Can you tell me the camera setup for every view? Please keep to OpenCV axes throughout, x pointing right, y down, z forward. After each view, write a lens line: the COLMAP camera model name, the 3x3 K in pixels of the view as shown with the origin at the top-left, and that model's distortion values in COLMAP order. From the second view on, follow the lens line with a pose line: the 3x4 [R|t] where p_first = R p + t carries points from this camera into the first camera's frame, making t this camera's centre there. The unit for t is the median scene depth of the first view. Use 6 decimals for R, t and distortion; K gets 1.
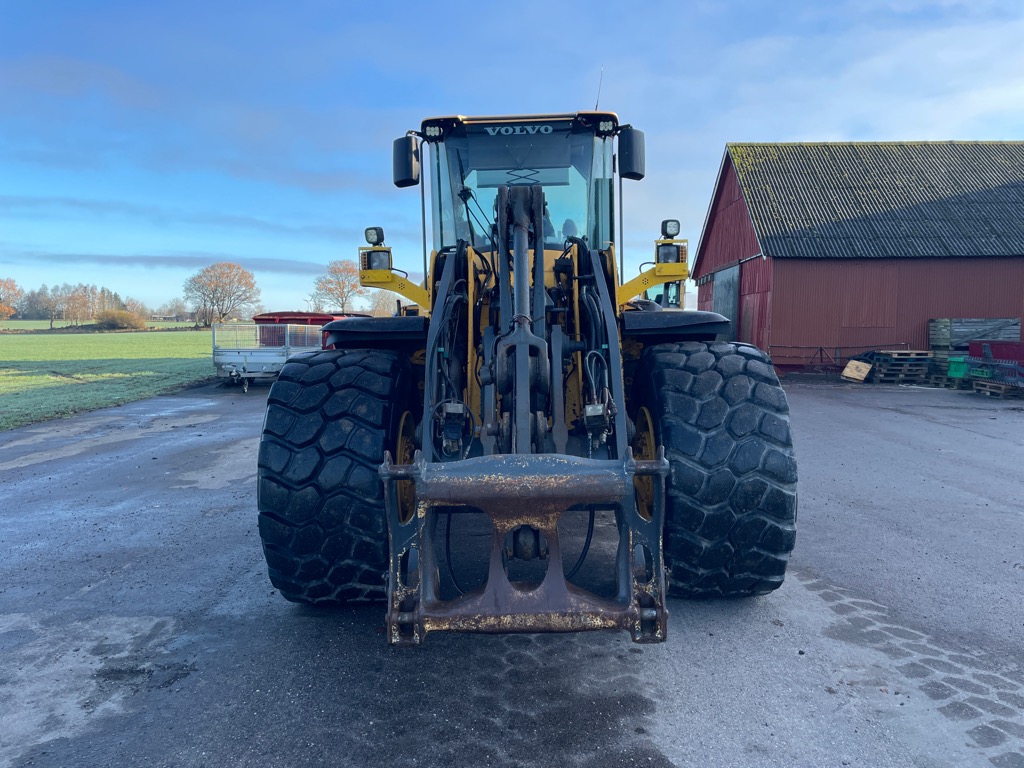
lens RADIAL K [[776.0, 0, 520.0], [0, 776.0, 370.9], [0, 0, 1]] dist [0.087980, -0.106569]
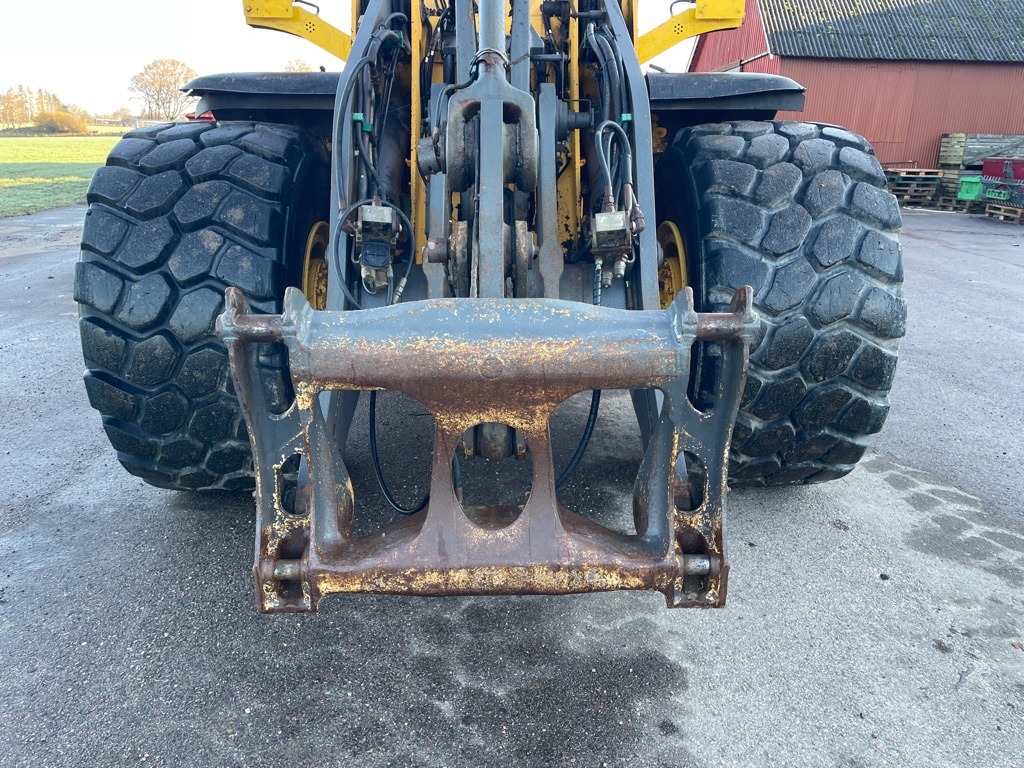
lens RADIAL K [[776.0, 0, 517.7], [0, 776.0, 386.3], [0, 0, 1]] dist [0.087980, -0.106569]
pose [[0.999345, 0.009965, 0.034789, 0.003632], [-0.018118, 0.969950, 0.242630, 0.024419], [-0.031325, -0.243101, 0.969495, 0.323164]]
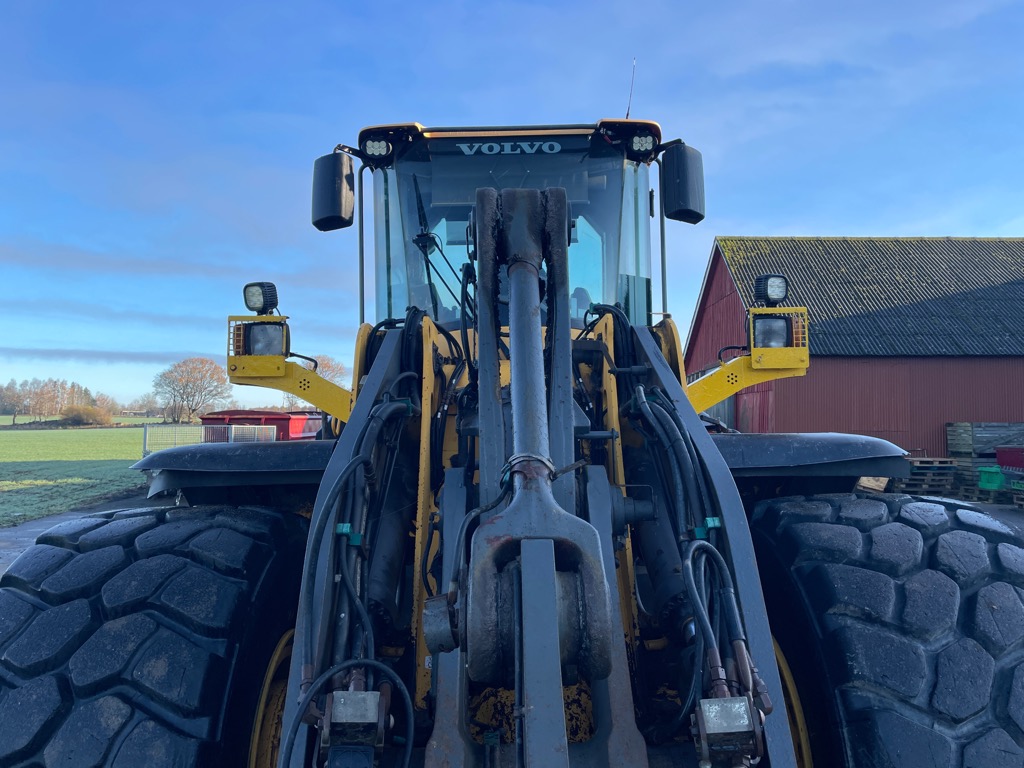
lens RADIAL K [[776.0, 0, 515.4], [0, 776.0, 376.6], [0, 0, 1]] dist [0.087980, -0.106569]
pose [[0.999709, 0.006509, 0.023211, -0.013883], [-0.003776, 0.993253, -0.115903, -0.057713], [-0.023809, 0.115781, 0.992989, 0.507688]]
